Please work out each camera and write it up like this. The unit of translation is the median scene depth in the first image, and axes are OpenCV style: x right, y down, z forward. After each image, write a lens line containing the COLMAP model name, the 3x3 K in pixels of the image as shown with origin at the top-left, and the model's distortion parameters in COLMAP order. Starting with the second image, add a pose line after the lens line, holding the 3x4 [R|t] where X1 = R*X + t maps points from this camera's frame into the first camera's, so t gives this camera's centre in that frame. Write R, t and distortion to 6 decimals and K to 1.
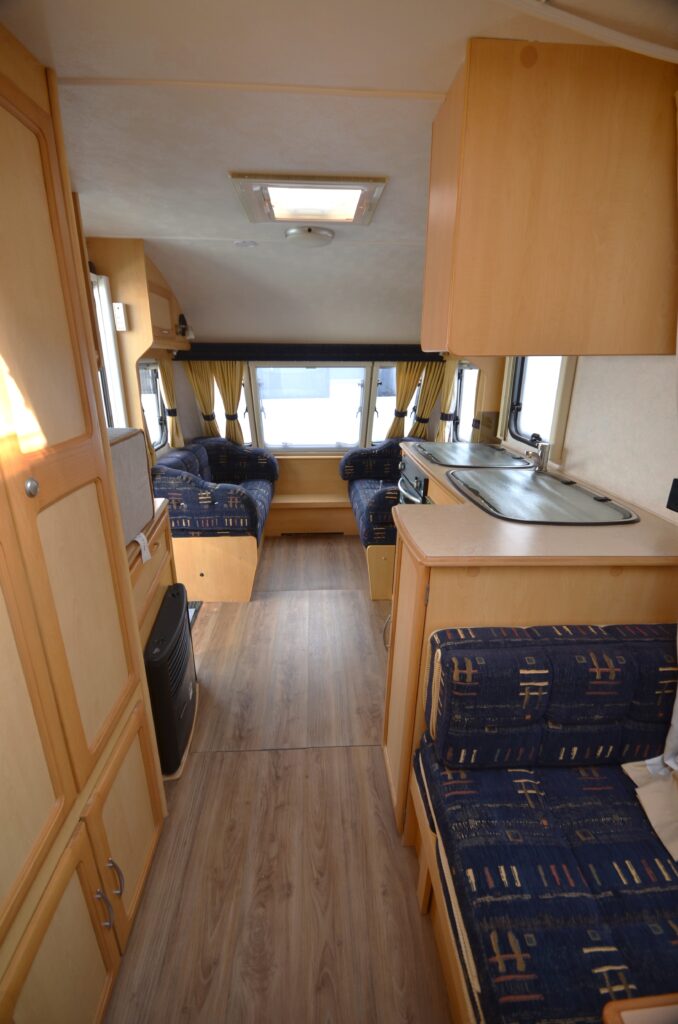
lens RADIAL K [[448.5, 0, 334.7], [0, 448.5, 513.4], [0, 0, 1]] dist [0.004143, -0.009111]
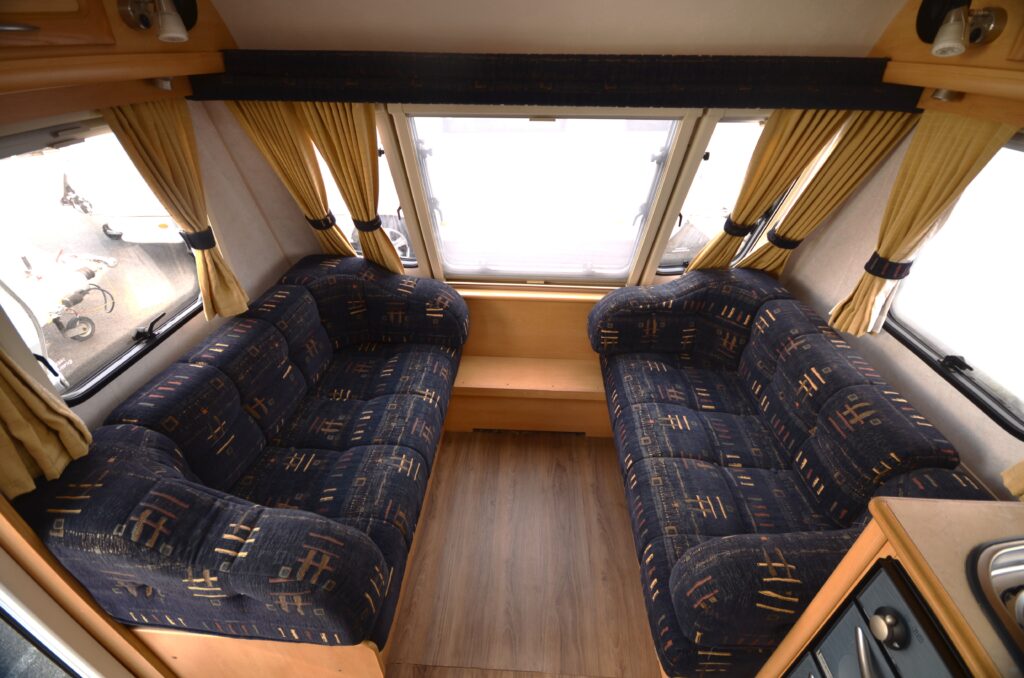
lens RADIAL K [[448.5, 0, 512.0], [0, 448.5, 339.0], [0, 0, 1]] dist [0.004143, -0.009111]
pose [[0.994312, 0.060396, -0.087725, -0.033833], [-0.037775, 0.970105, 0.239728, -0.236618], [0.099581, -0.235051, 0.966869, 0.582643]]
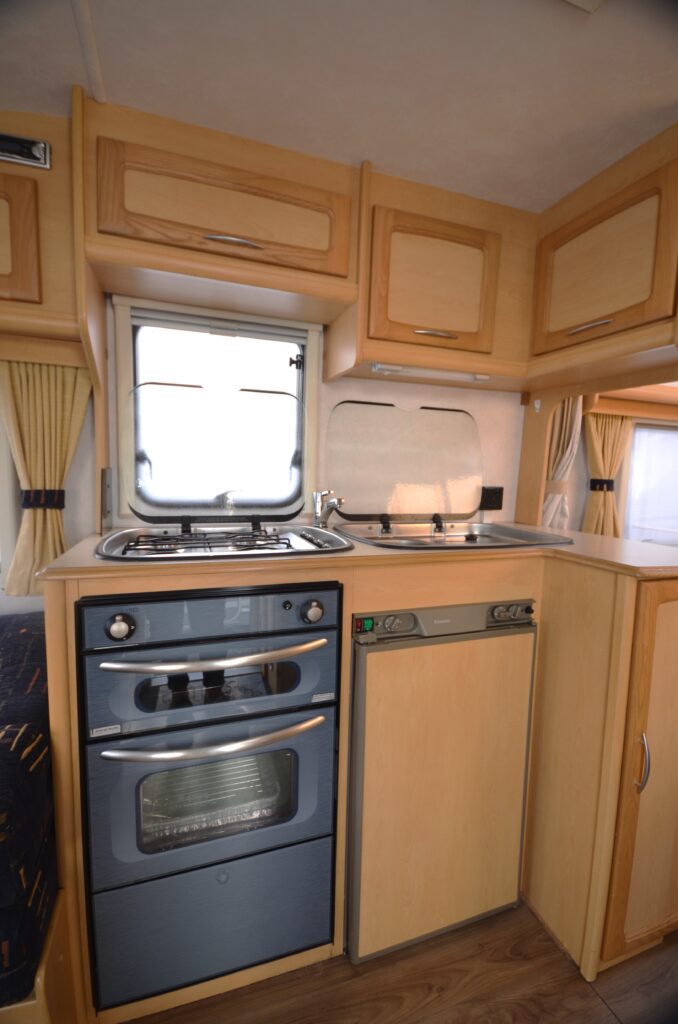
lens RADIAL K [[448.5, 0, 334.7], [0, 448.5, 513.4], [0, 0, 1]] dist [0.004143, -0.009111]
pose [[-0.271394, -0.117933, 0.955216, -0.160509], [0.286614, 0.937535, 0.197182, -0.154081], [-0.918802, 0.327292, -0.220640, 0.676236]]
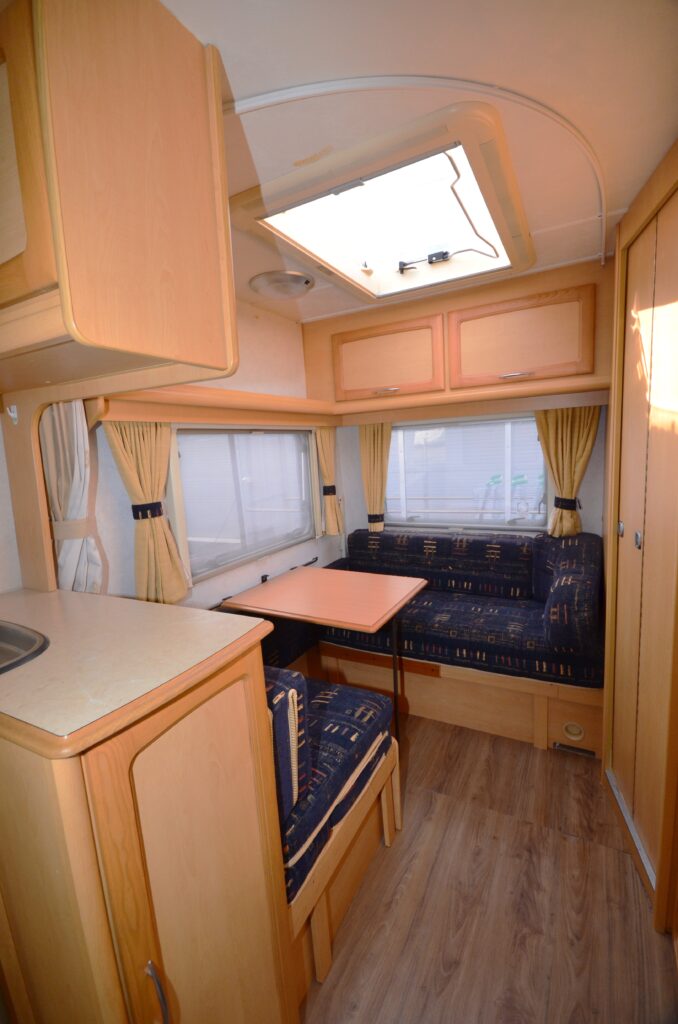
lens RADIAL K [[448.5, 0, 334.7], [0, 448.5, 513.4], [0, 0, 1]] dist [0.004143, -0.009111]
pose [[-0.853850, -0.032256, 0.519519, -0.101926], [0.220734, 0.881453, 0.417513, -0.123015], [-0.471399, 0.471169, -0.745509, 0.477669]]
